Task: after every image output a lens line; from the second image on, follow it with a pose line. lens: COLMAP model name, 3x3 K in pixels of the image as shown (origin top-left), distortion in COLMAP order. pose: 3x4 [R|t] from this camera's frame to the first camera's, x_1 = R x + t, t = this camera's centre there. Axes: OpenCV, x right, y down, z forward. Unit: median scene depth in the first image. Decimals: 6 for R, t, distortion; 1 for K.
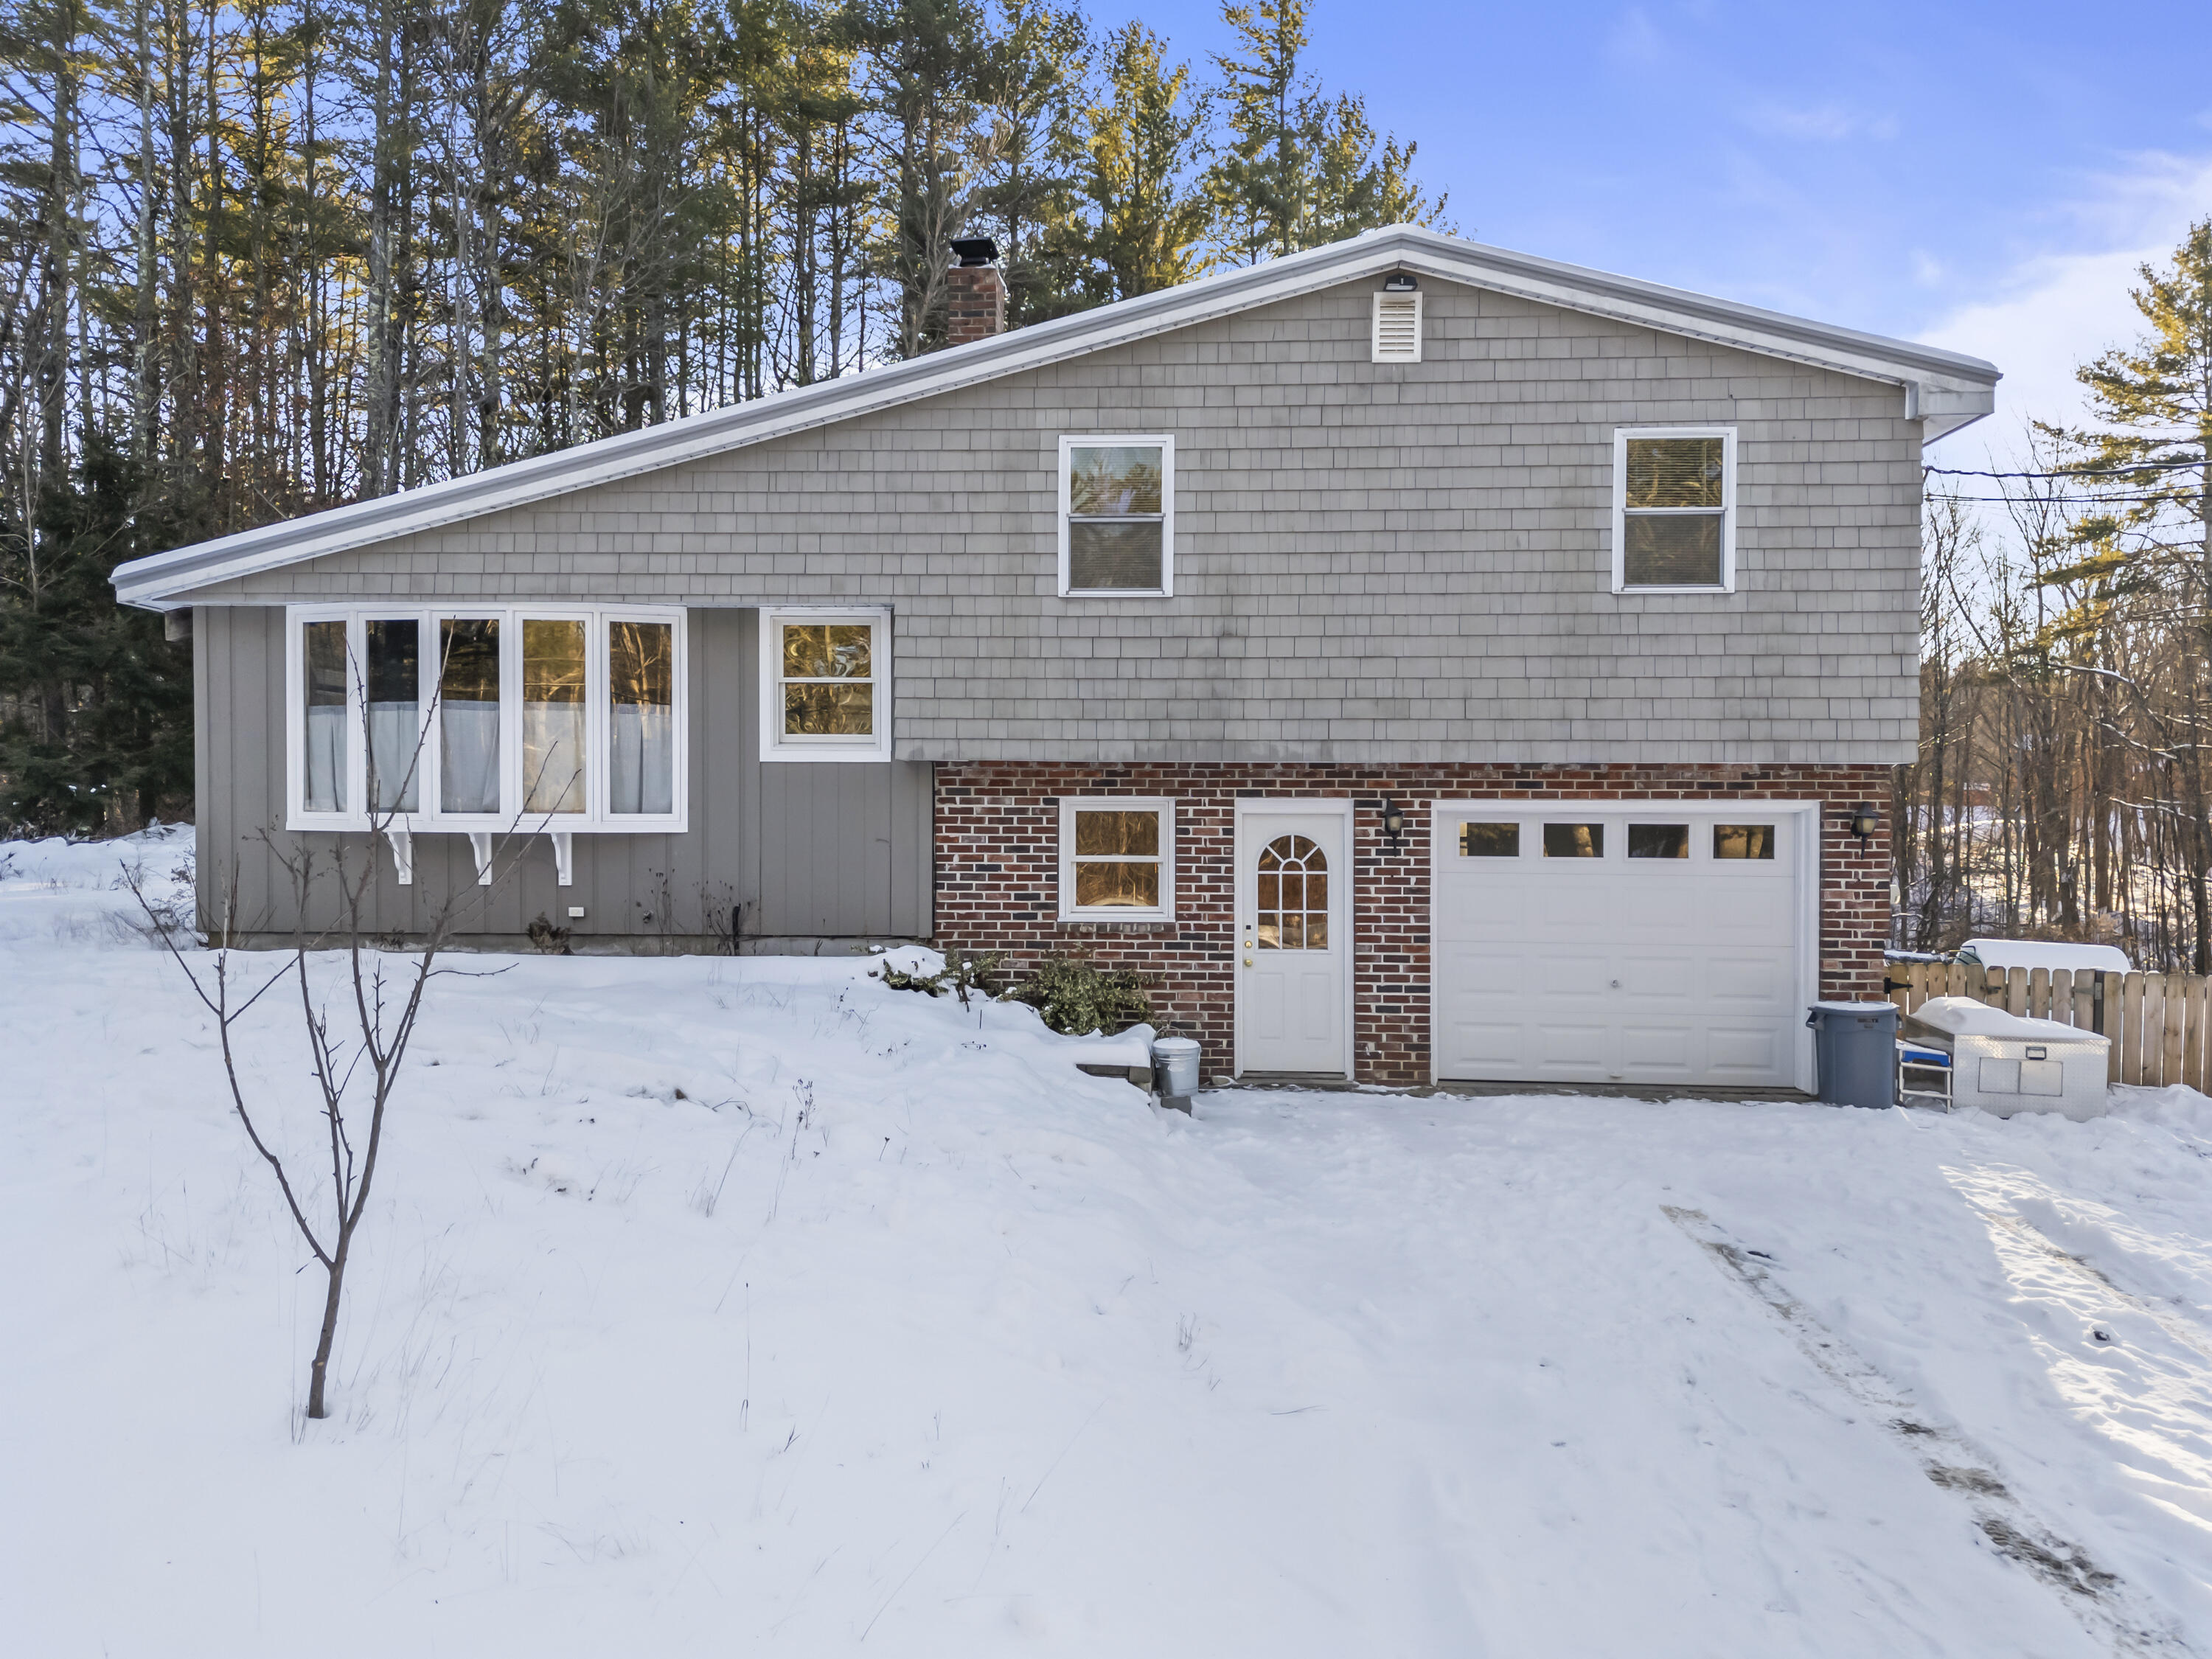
lens RADIAL K [[1607.0, 0, 1106.0], [0, 1607.0, 829.5], [0, 0, 1]] dist [0.085102, -0.088402]
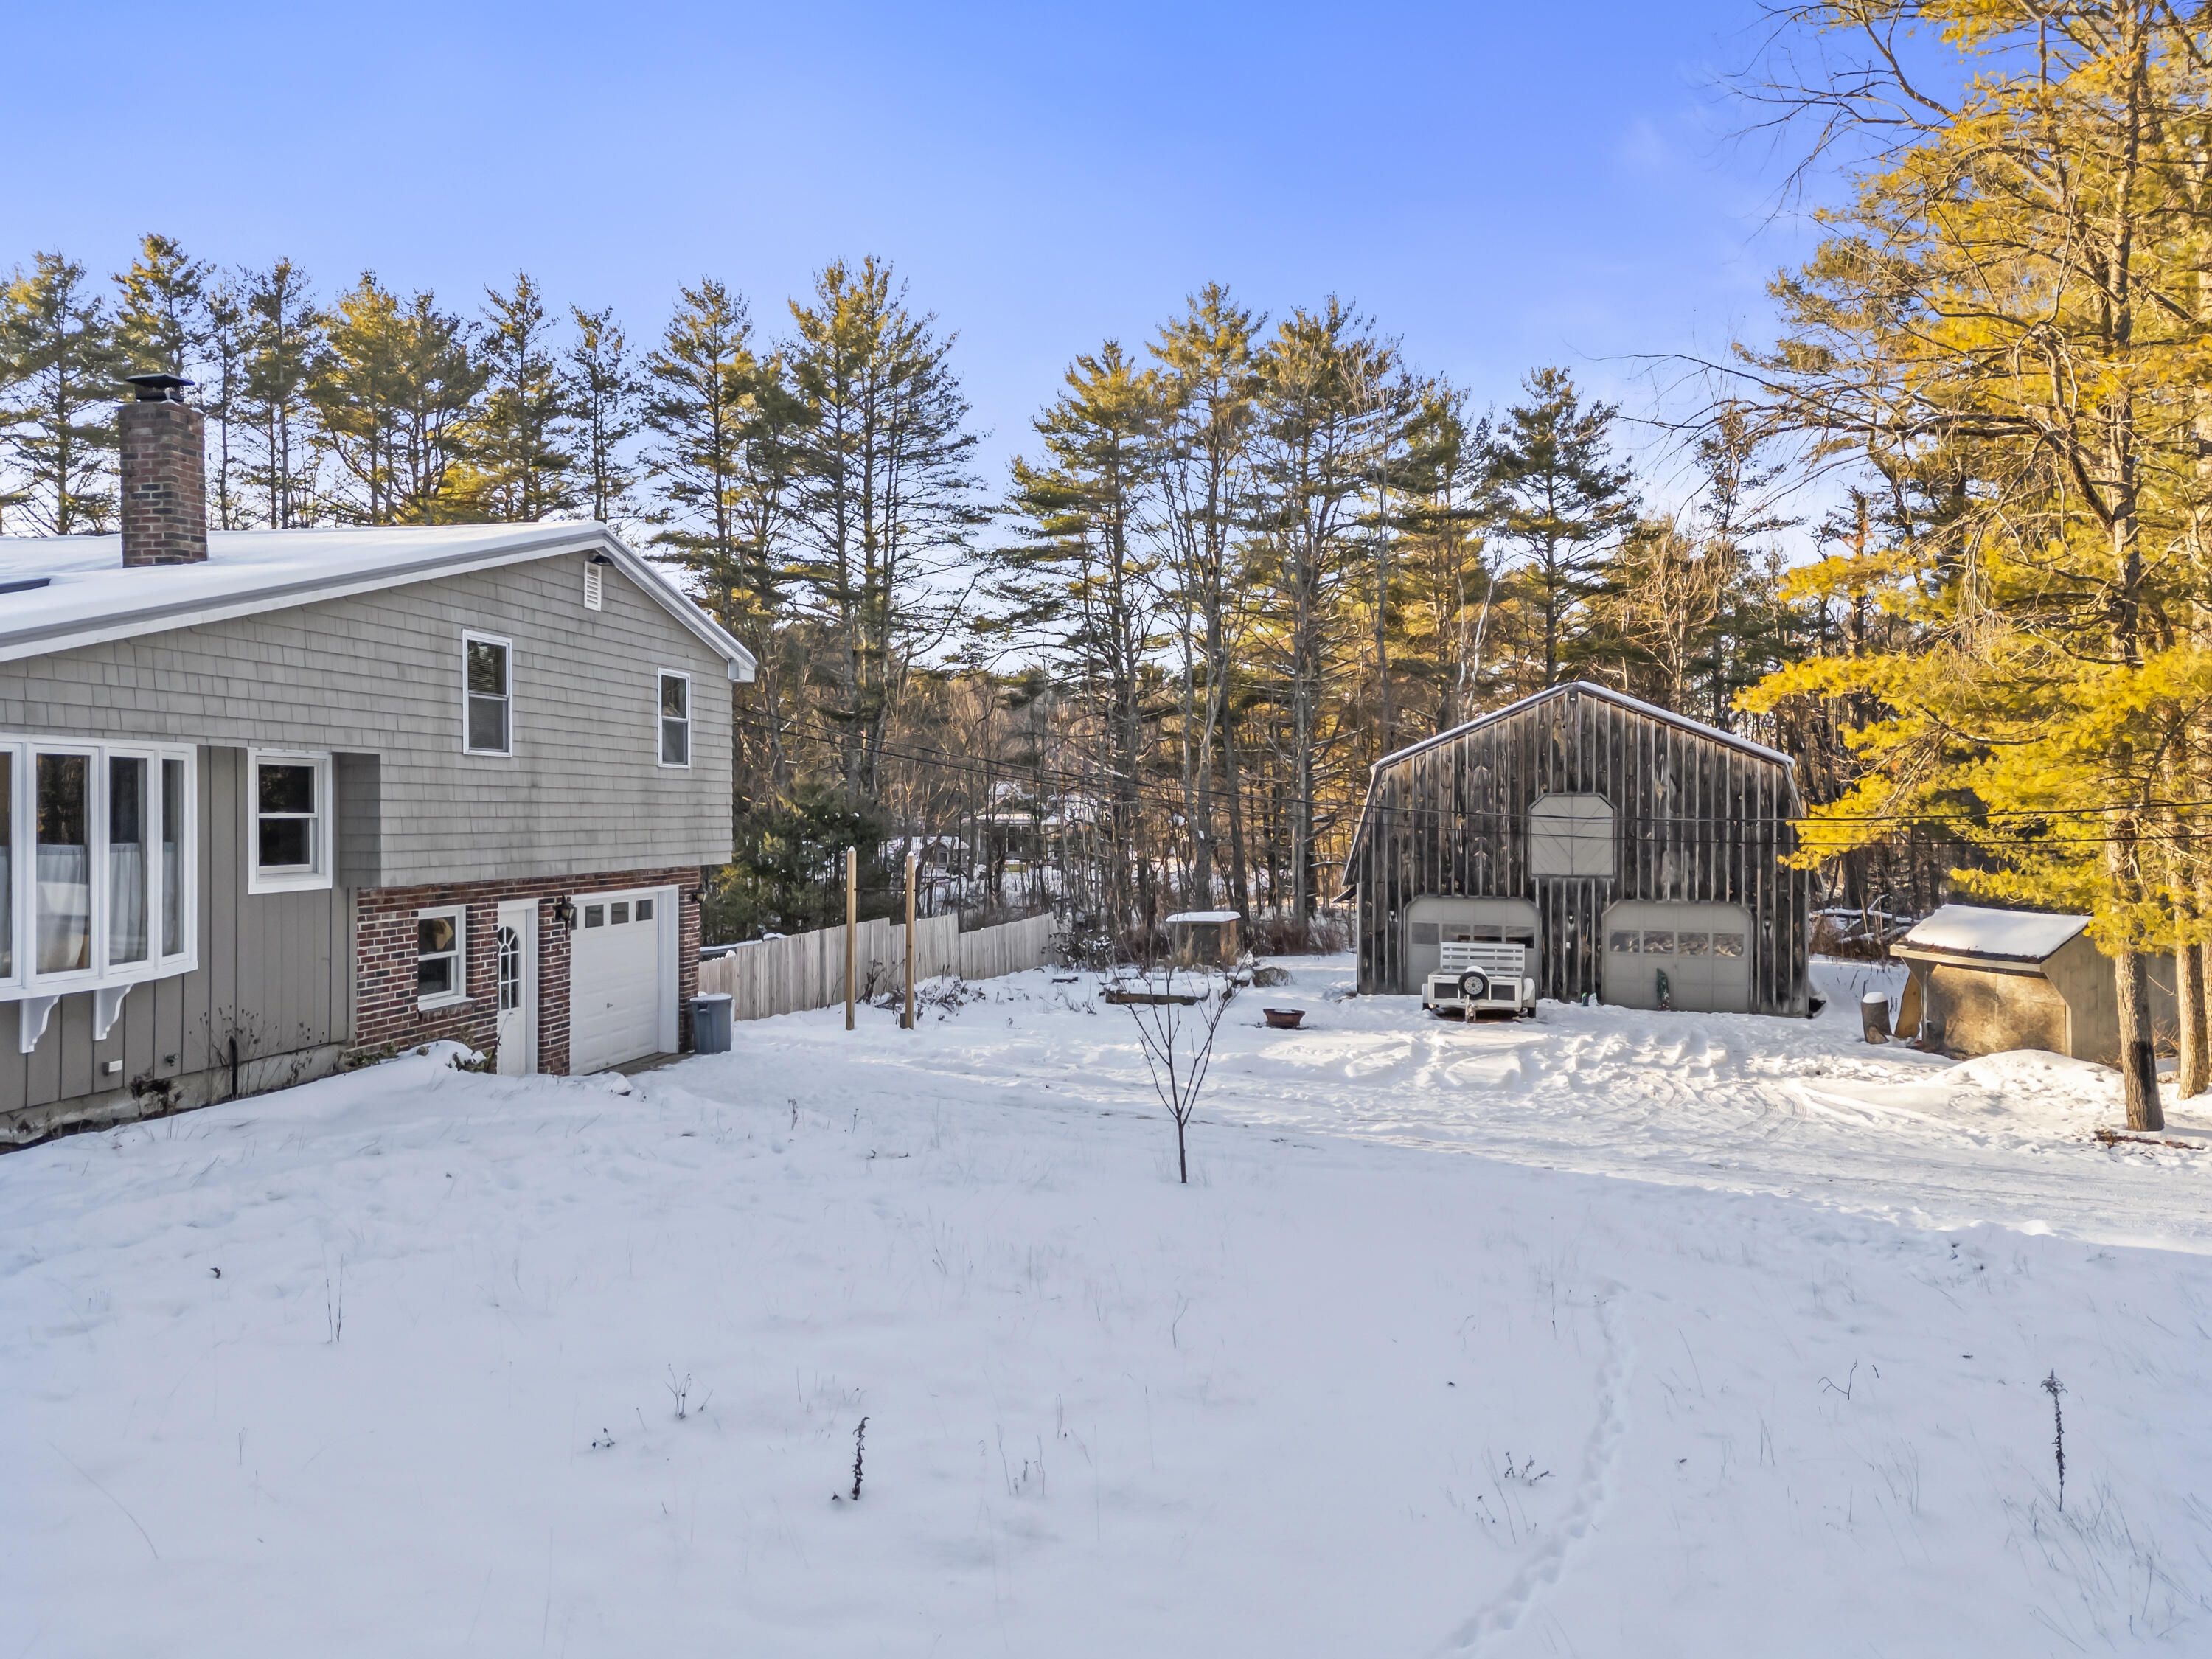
lens RADIAL K [[1613.0, 0, 1106.0], [0, 1613.0, 829.5], [0, 0, 1]] dist [0.115618, -0.154506]
pose [[0.127985, -0.015675, 0.991652, -1.230697], [0.010457, 0.999841, 0.014455, -0.096320], [-0.991721, 0.008520, 0.128128, 0.320666]]
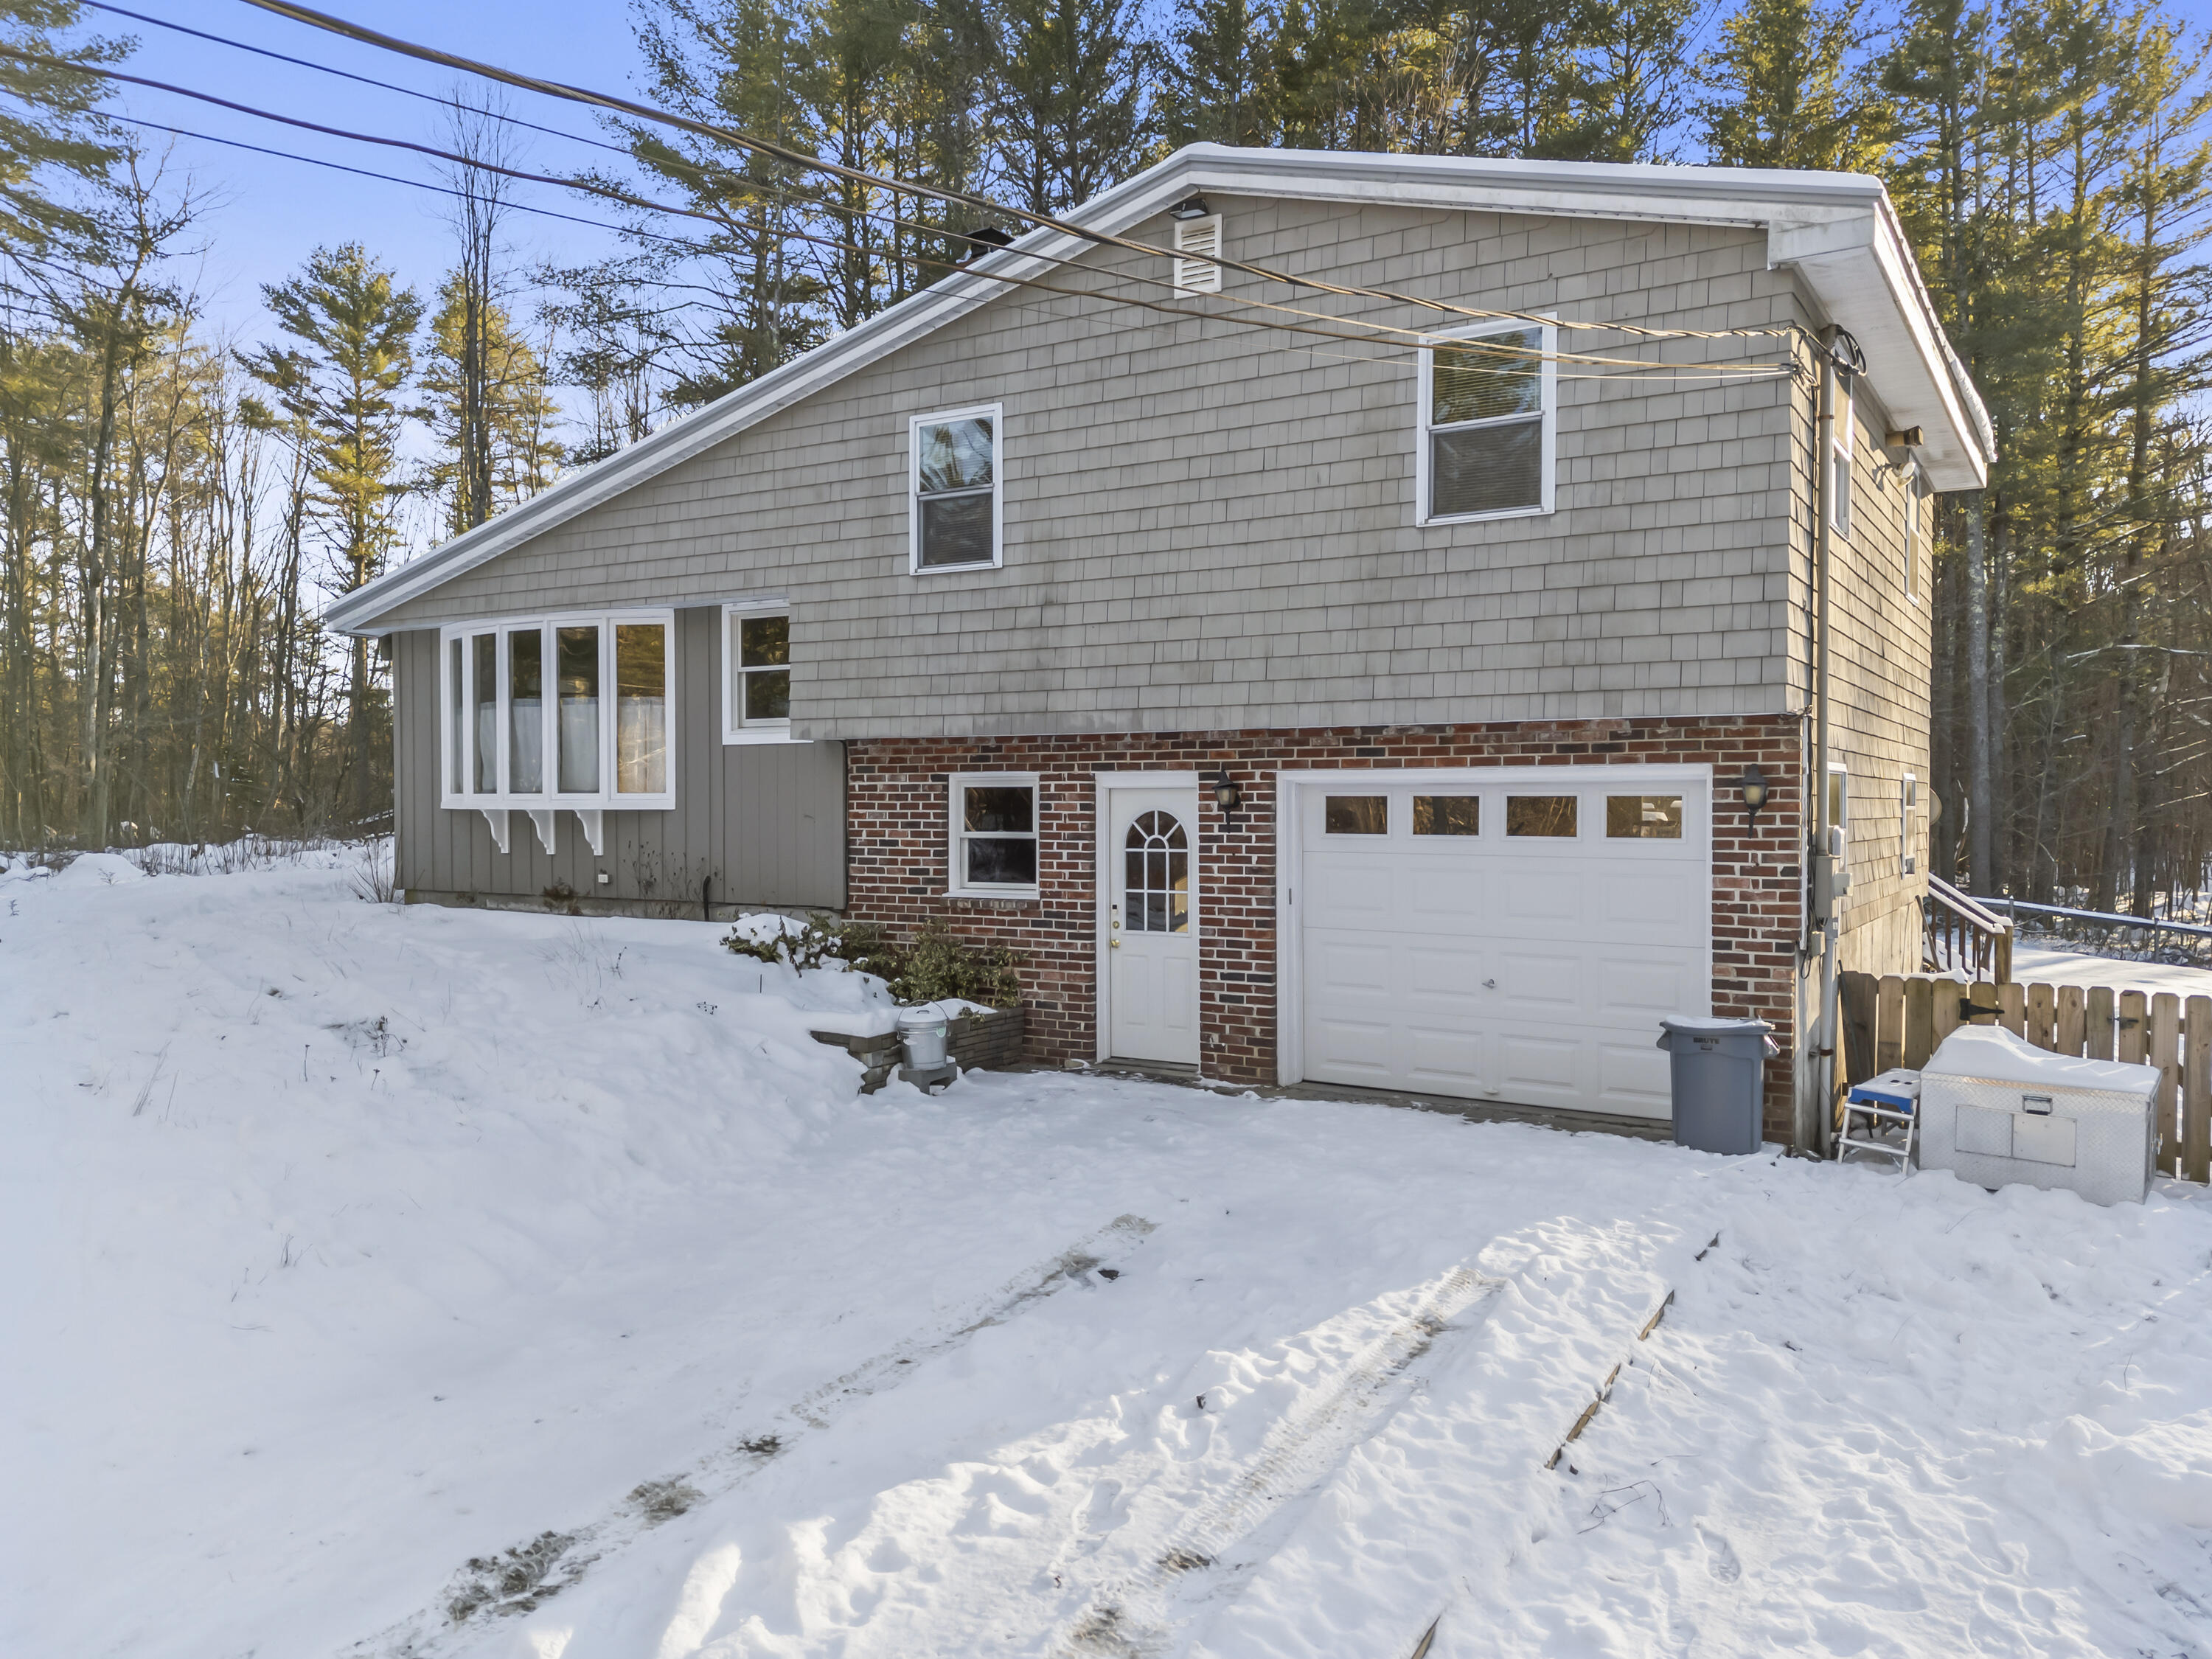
lens RADIAL K [[1613.0, 0, 1106.0], [0, 1613.0, 829.5], [0, 0, 1]] dist [0.115618, -0.154506]
pose [[0.879577, 0.002781, -0.475748, 0.555659], [-0.002735, 0.999996, 0.000790, 0.014299], [0.475748, 0.000606, 0.879581, 0.155655]]
